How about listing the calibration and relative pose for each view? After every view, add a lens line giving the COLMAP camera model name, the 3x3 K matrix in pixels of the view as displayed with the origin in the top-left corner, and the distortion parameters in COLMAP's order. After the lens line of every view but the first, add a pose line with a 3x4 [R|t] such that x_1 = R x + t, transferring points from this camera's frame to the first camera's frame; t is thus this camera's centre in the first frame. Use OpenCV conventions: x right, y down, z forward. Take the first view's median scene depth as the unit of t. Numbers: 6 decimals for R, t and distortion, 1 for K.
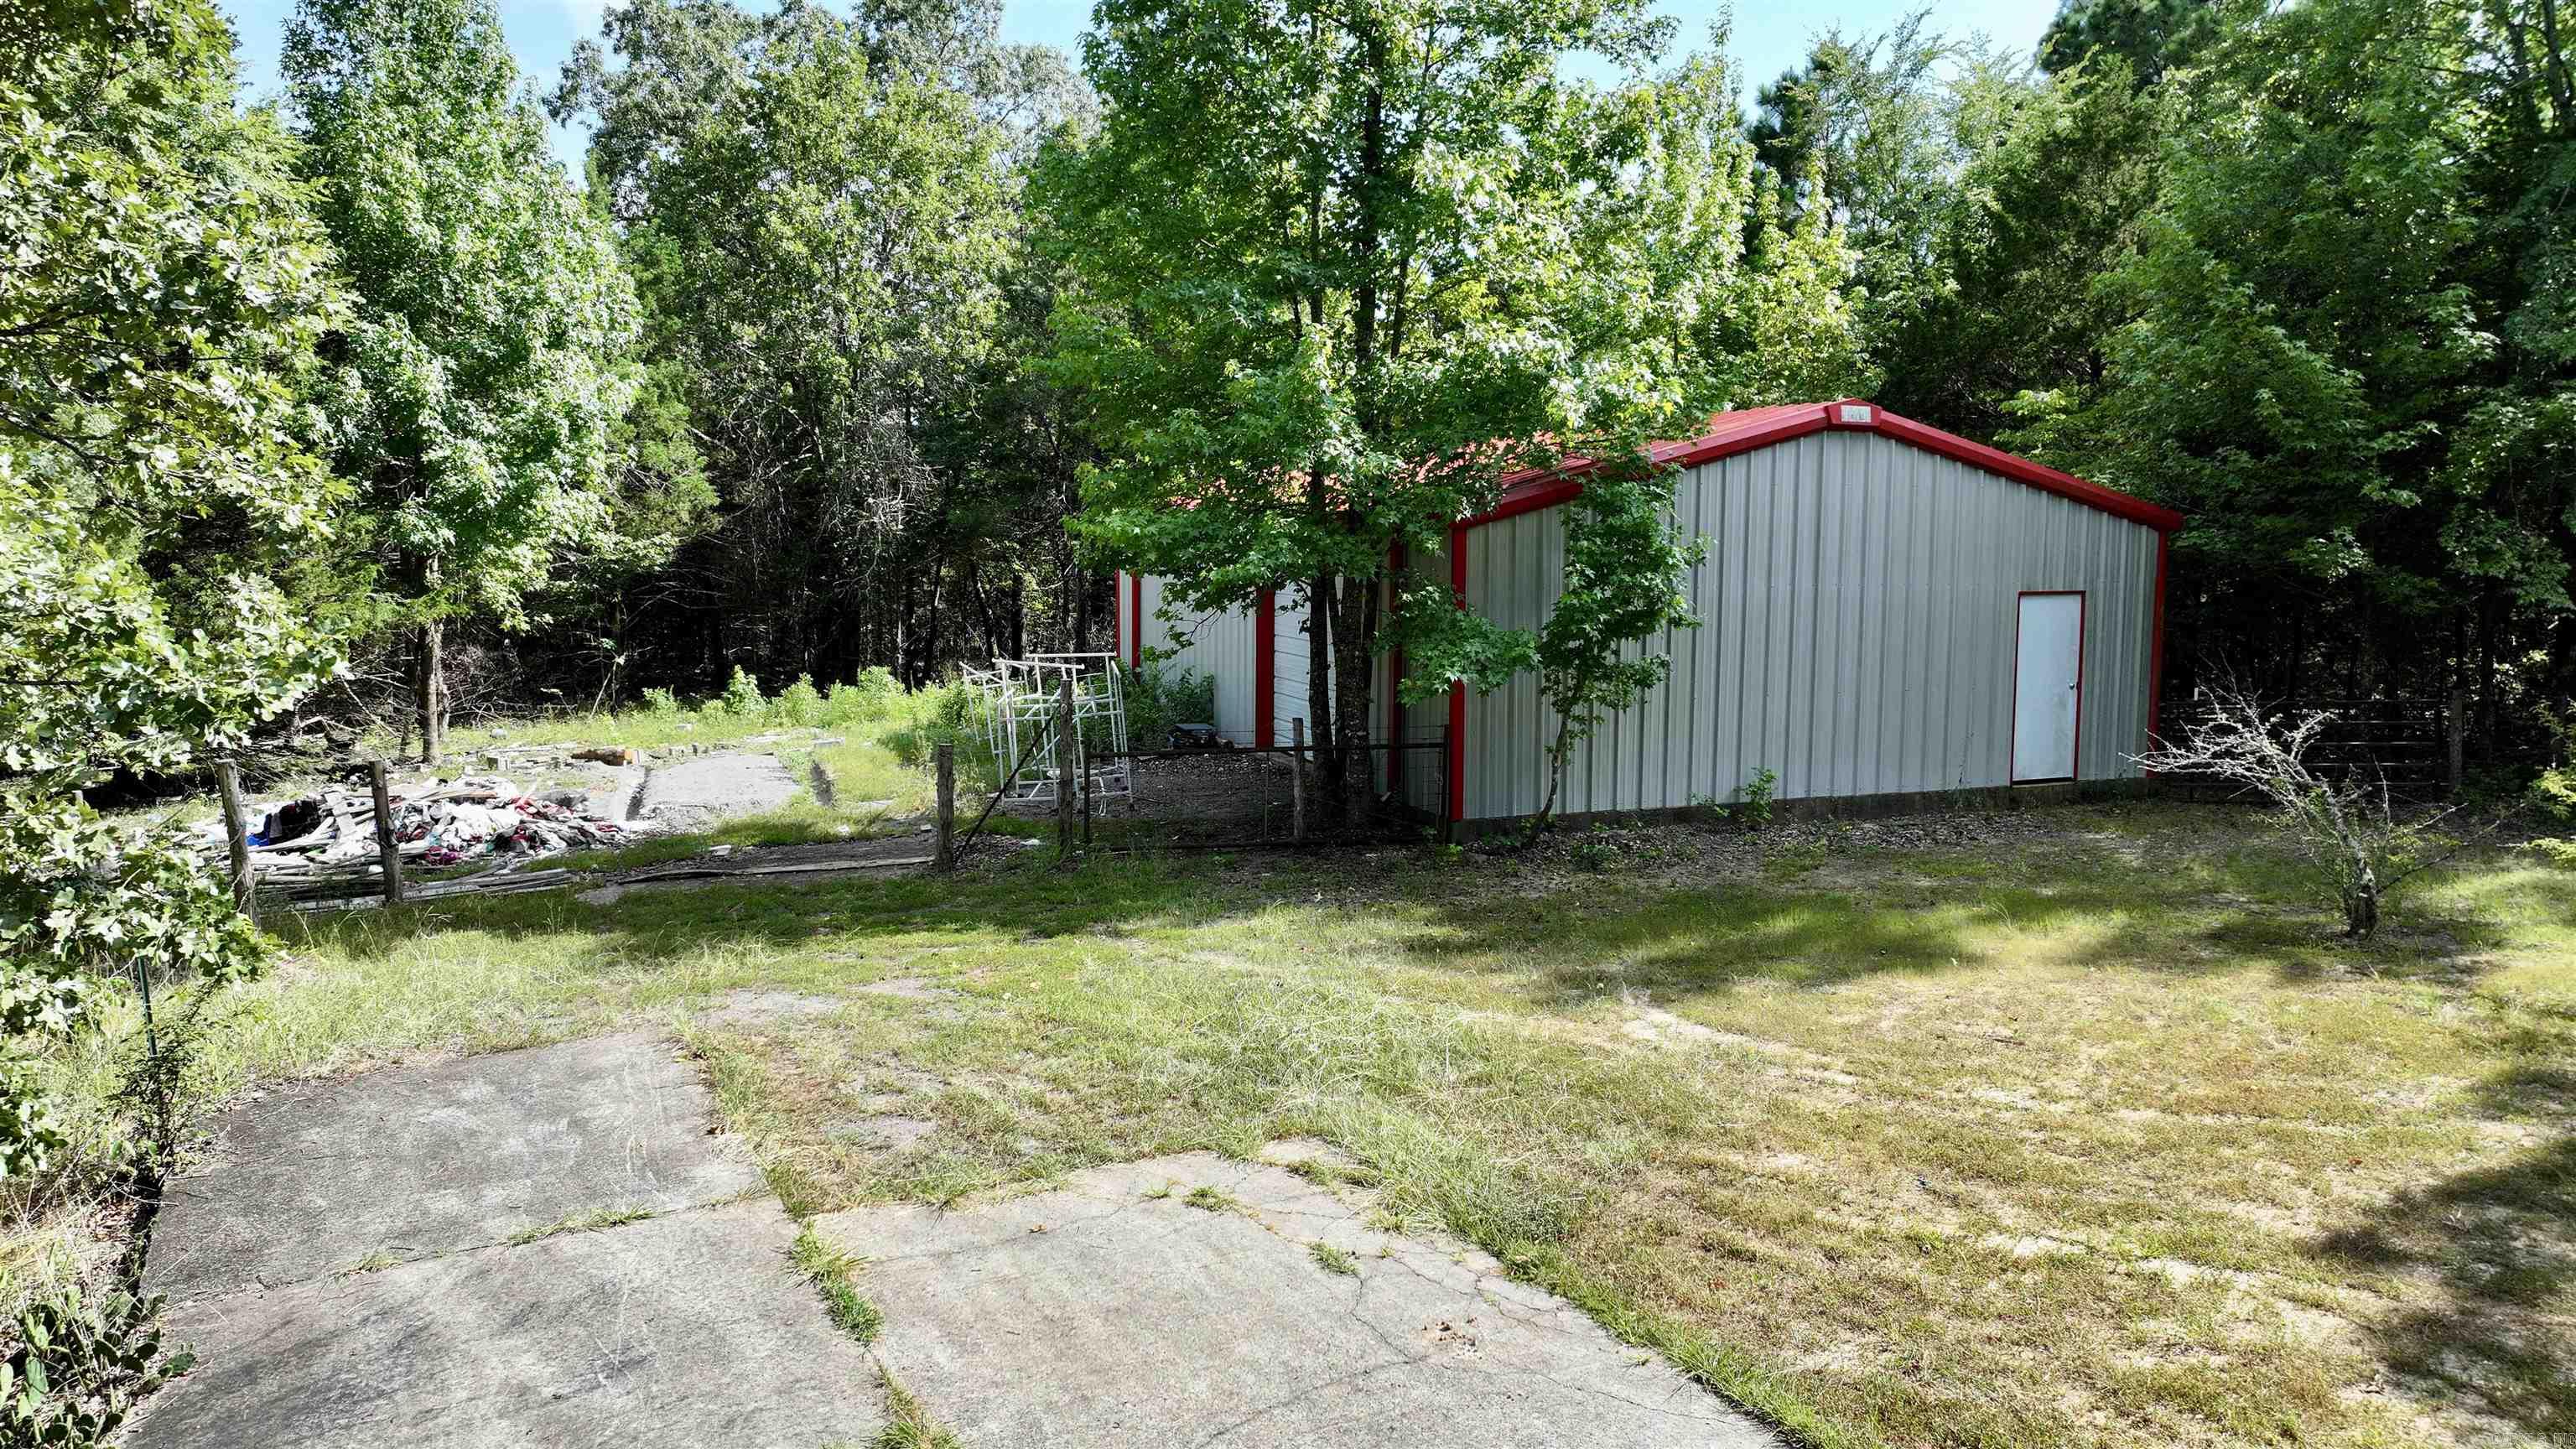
lens RADIAL K [[2098.9, 0, 1288.0], [0, 2098.9, 724.5], [0, 0, 1]] dist [0.015679, 0.006232]
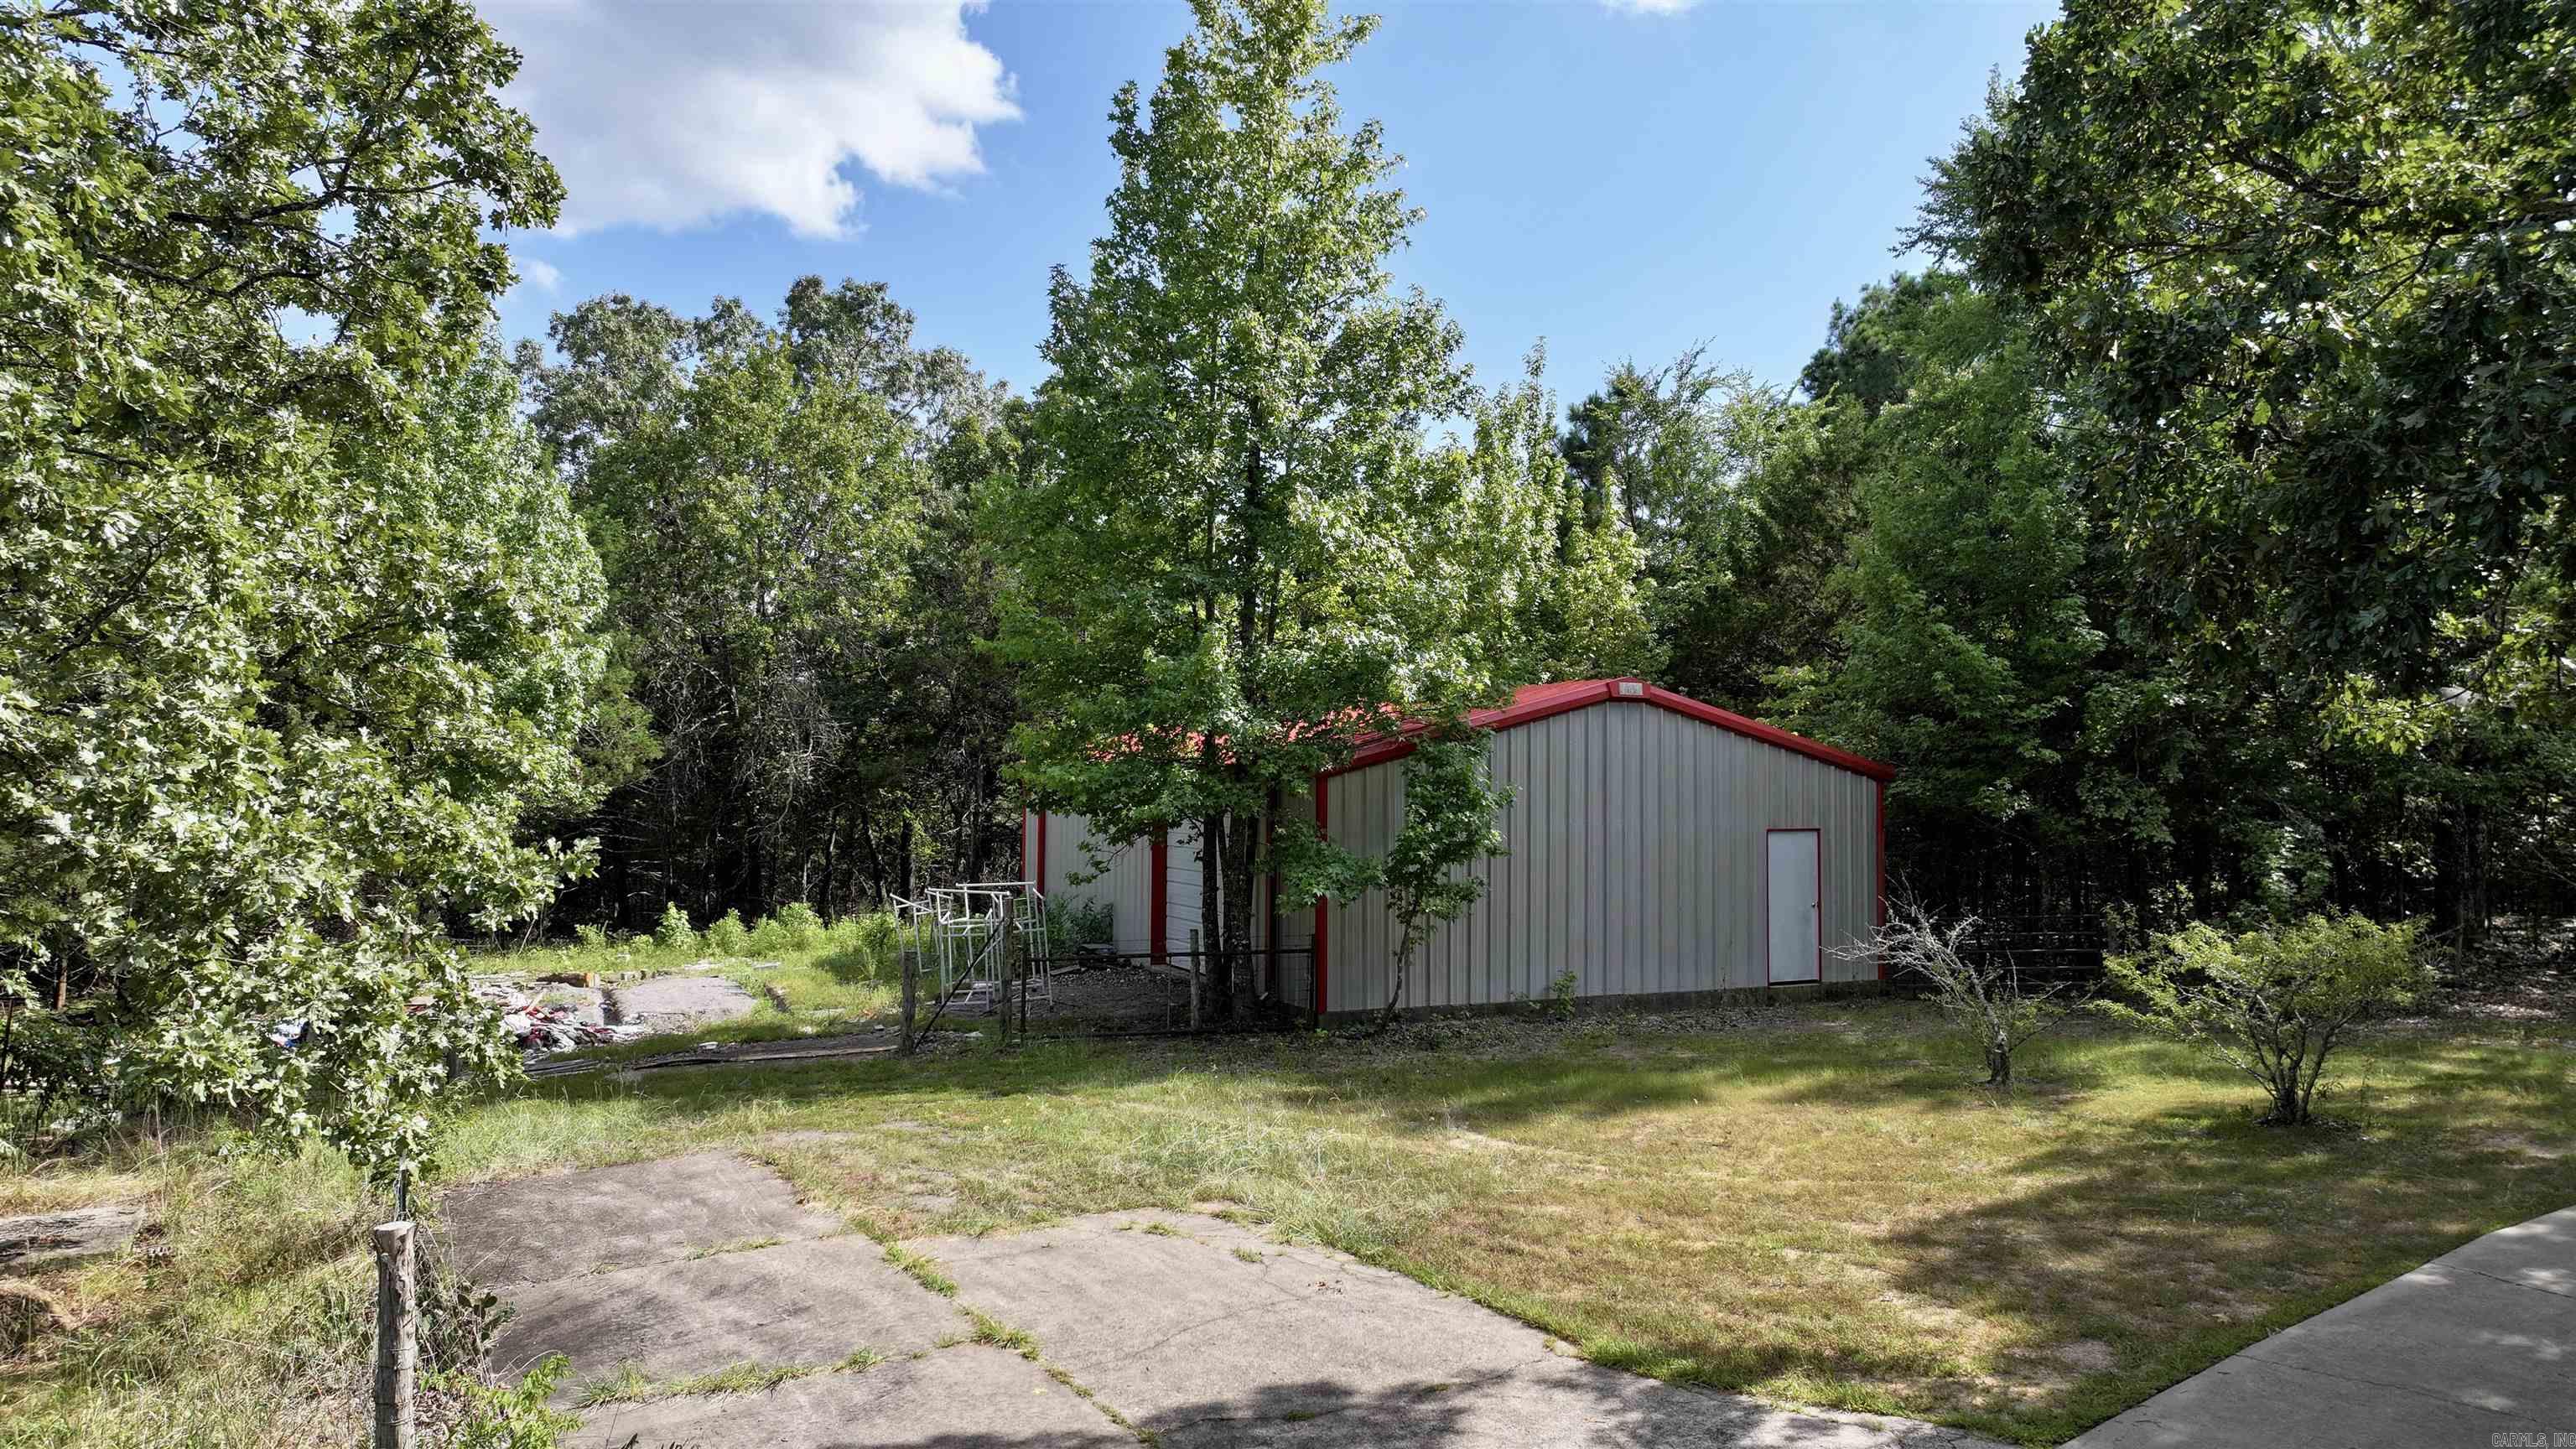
lens RADIAL K [[2098.9, 0, 1288.0], [0, 2098.9, 724.5], [0, 0, 1]] dist [0.015679, 0.006232]
pose [[0.997726, 0.002050, 0.067365, -0.023116], [0.005997, 0.992870, -0.119047, 0.024158], [-0.067129, 0.119181, 0.990601, -0.244429]]
